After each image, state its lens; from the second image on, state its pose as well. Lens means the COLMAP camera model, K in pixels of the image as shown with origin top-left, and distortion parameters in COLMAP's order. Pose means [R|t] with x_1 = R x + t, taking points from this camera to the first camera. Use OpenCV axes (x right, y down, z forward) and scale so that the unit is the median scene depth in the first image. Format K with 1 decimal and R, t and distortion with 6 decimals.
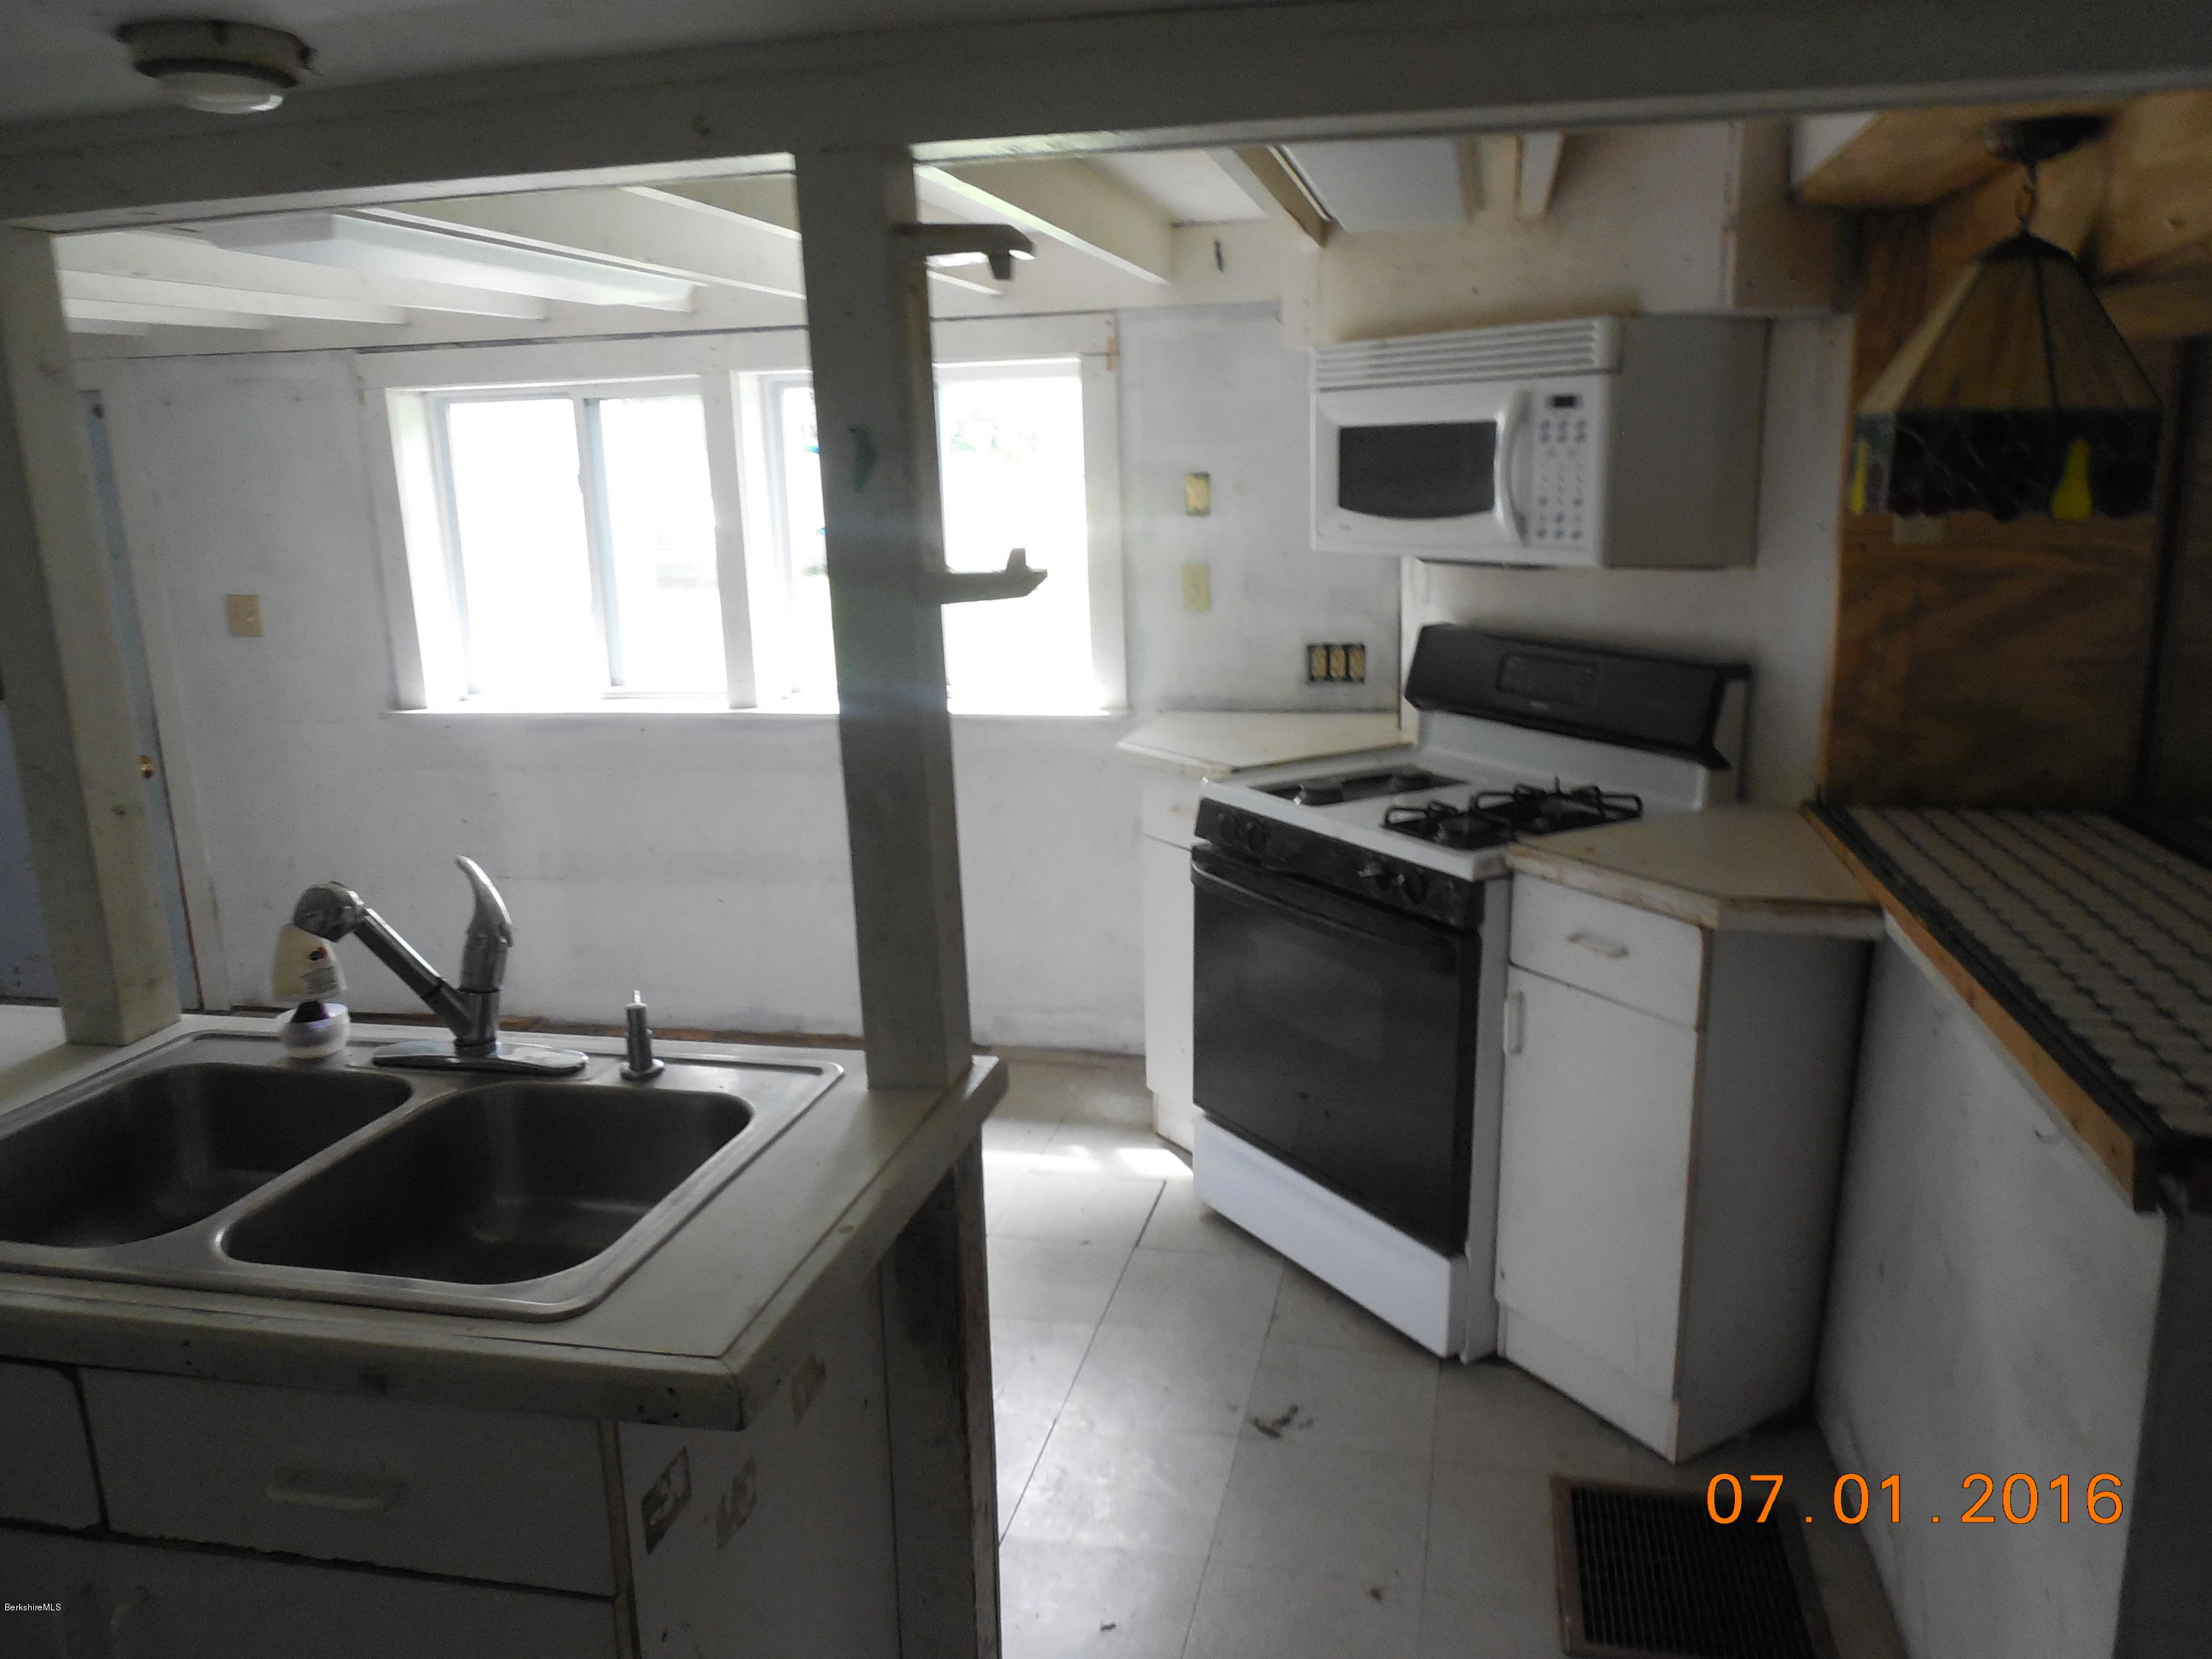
lens RADIAL K [[1672.0, 0, 1101.7], [0, 1672.0, 834.7], [0, 0, 1]] dist [0.021998, -0.009830]
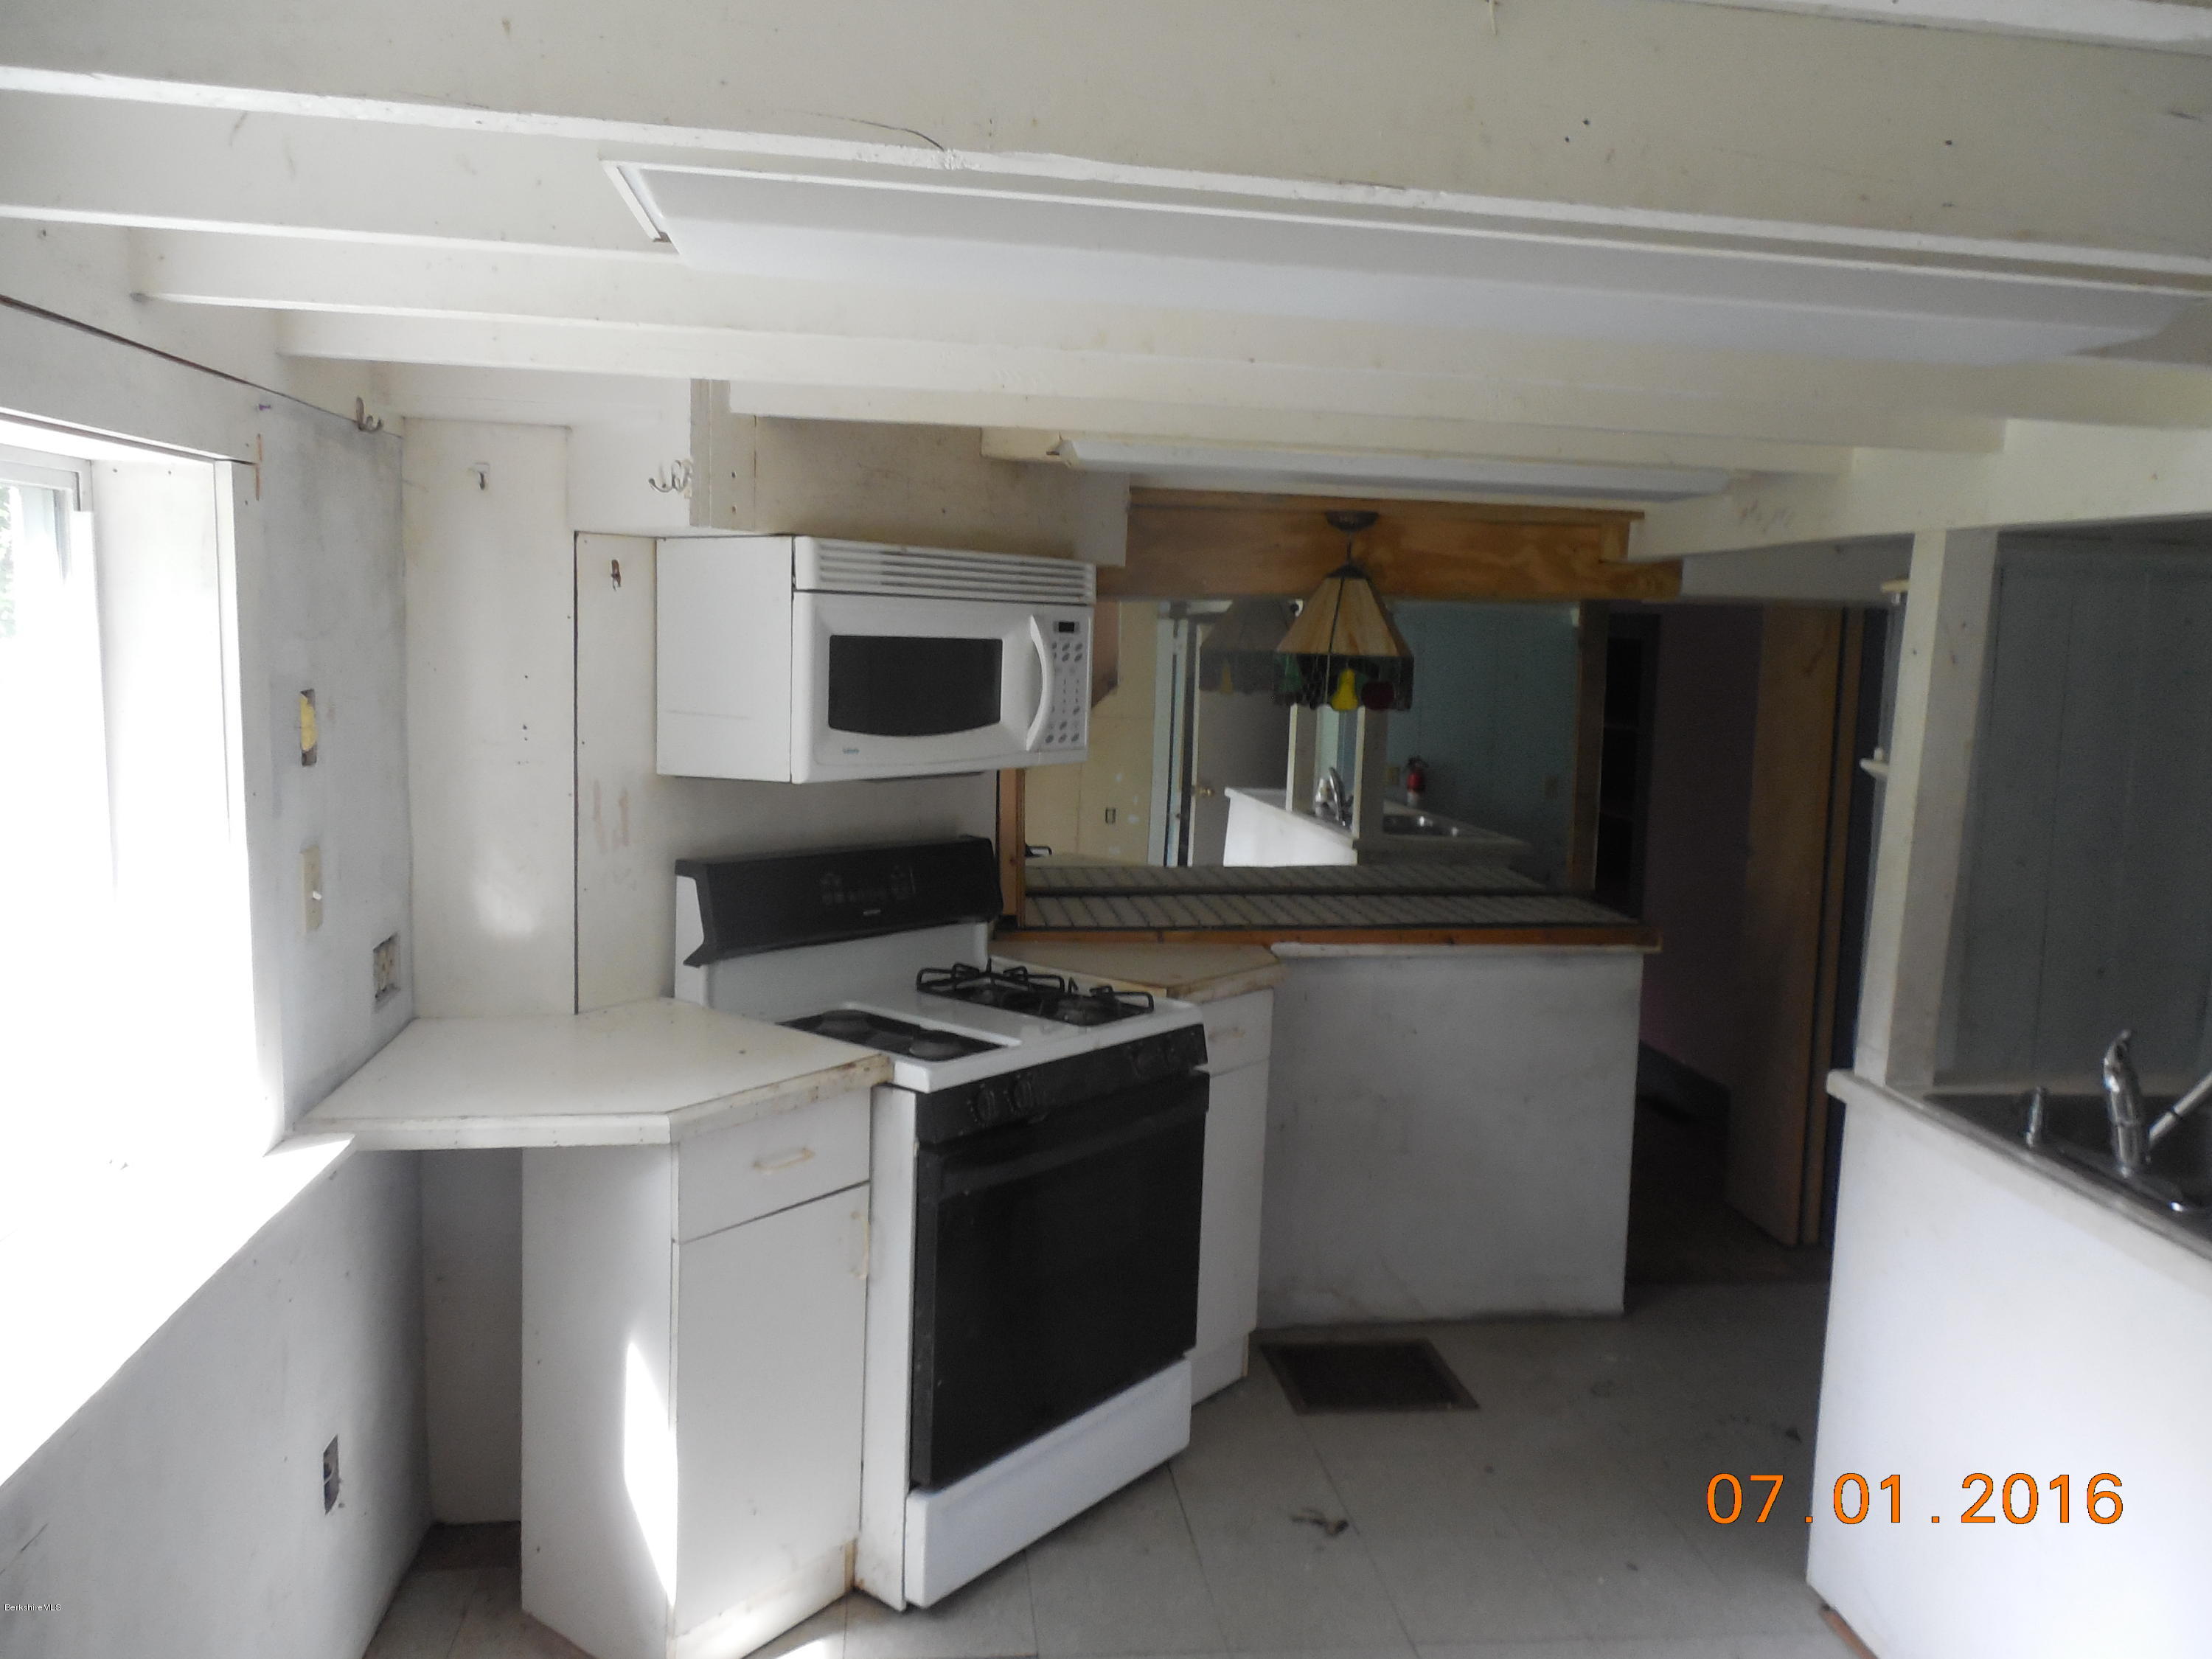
lens RADIAL K [[1672.0, 0, 1103.8], [0, 1672.0, 831.3], [0, 0, 1]] dist [0.021998, -0.009830]
pose [[-0.341610, -0.102950, 0.934186, -0.833511], [0.184879, 0.967200, 0.174195, -0.316634], [-0.921478, 0.232218, -0.311372, 1.362693]]
